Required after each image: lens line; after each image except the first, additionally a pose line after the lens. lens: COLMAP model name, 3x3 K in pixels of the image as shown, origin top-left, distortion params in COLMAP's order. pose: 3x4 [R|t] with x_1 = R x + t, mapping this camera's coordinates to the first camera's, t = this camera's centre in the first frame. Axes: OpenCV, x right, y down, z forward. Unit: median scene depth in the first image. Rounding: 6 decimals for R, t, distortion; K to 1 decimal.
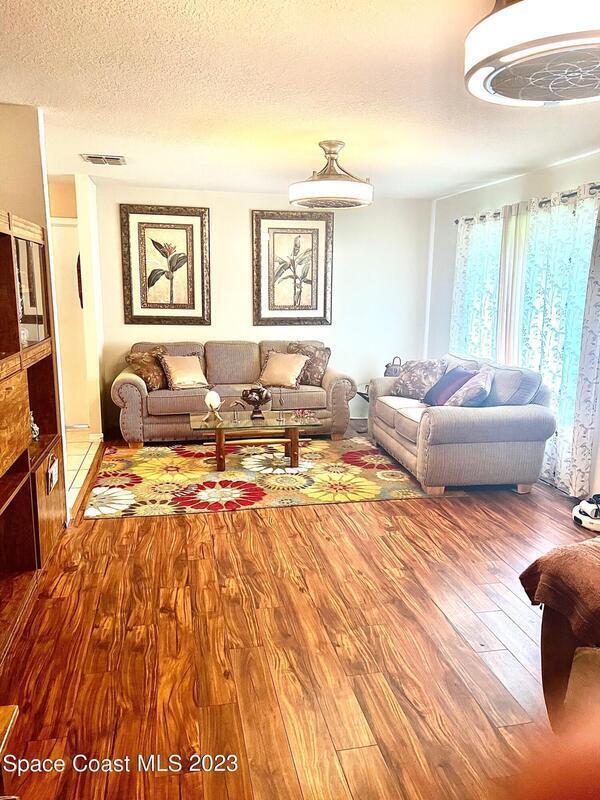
lens RADIAL K [[602.5, 0, 300.0], [0, 602.5, 399.1], [0, 0, 1]] dist [0.119665, -0.249579]
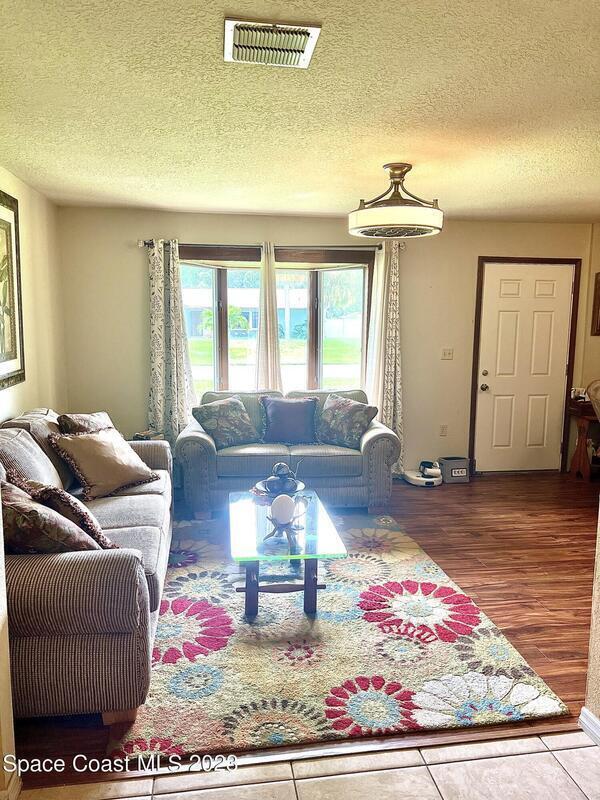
lens RADIAL K [[600.9, 0, 296.7], [0, 600.9, 396.5], [0, 0, 1]] dist [0.012881, 0.002013]
pose [[0.059823, -0.140487, 0.988274, -0.722753], [0.181980, 0.974990, 0.127583, -0.184388], [-0.981481, 0.172213, 0.083892, 0.915766]]
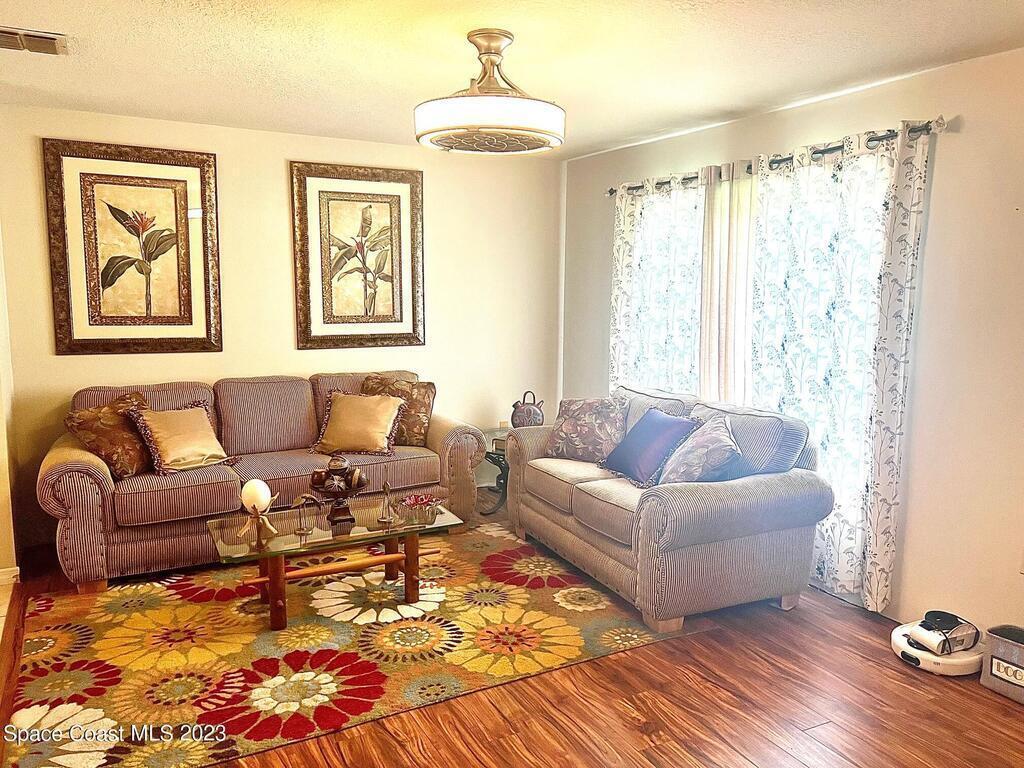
lens RADIAL K [[772.9, 0, 527.4], [0, 772.9, 383.9], [0, 0, 1]] dist [0.051117, -0.053907]
pose [[0.956682, -0.040093, 0.288361, -0.110027], [0.055453, 0.997433, -0.045296, -0.053229], [-0.285805, 0.059324, 0.956450, 0.263189]]
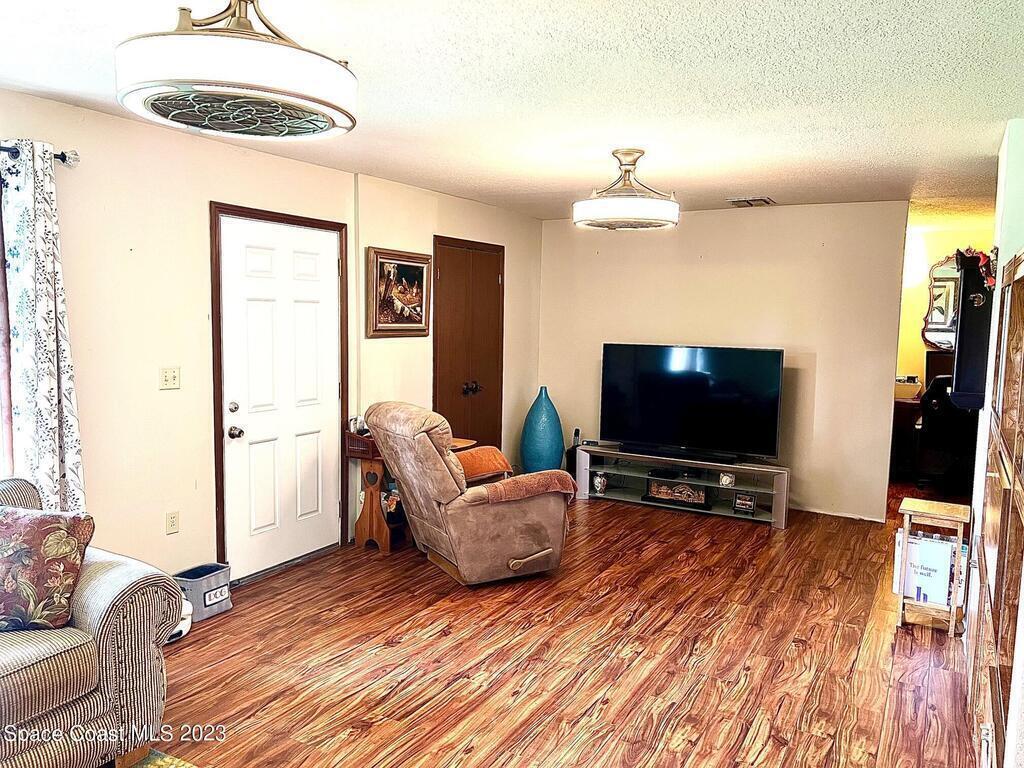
lens RADIAL K [[769.1, 0, 512.0], [0, 769.1, 384.0], [0, 0, 1]] dist [0.012881, 0.002013]
pose [[-0.749769, -0.088954, 0.655693, -0.329181], [0.095157, 0.966128, 0.239880, -0.214069], [-0.654822, 0.242248, -0.715908, 1.050909]]
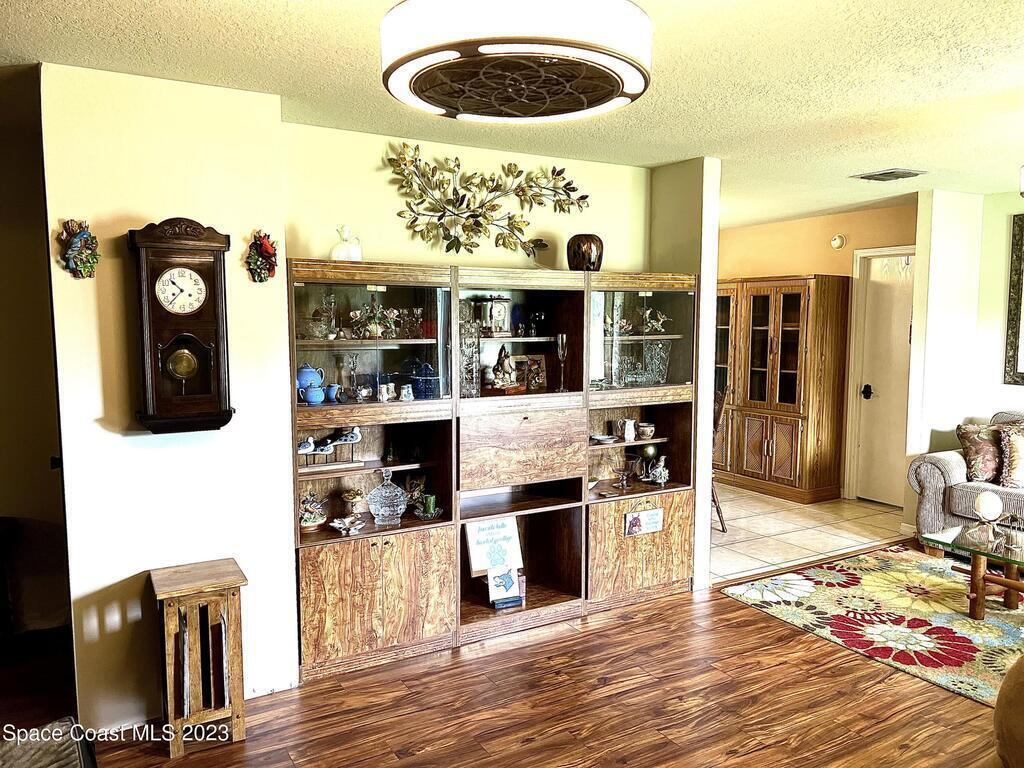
lens RADIAL K [[771.7, 0, 509.3], [0, 771.7, 390.3], [0, 0, 1]] dist [0.066017, -0.080615]
pose [[0.319509, 0.081233, -0.944095, 0.463745], [-0.174613, 0.984304, 0.025598, -0.051688], [0.931356, 0.156673, 0.328679, 0.237151]]
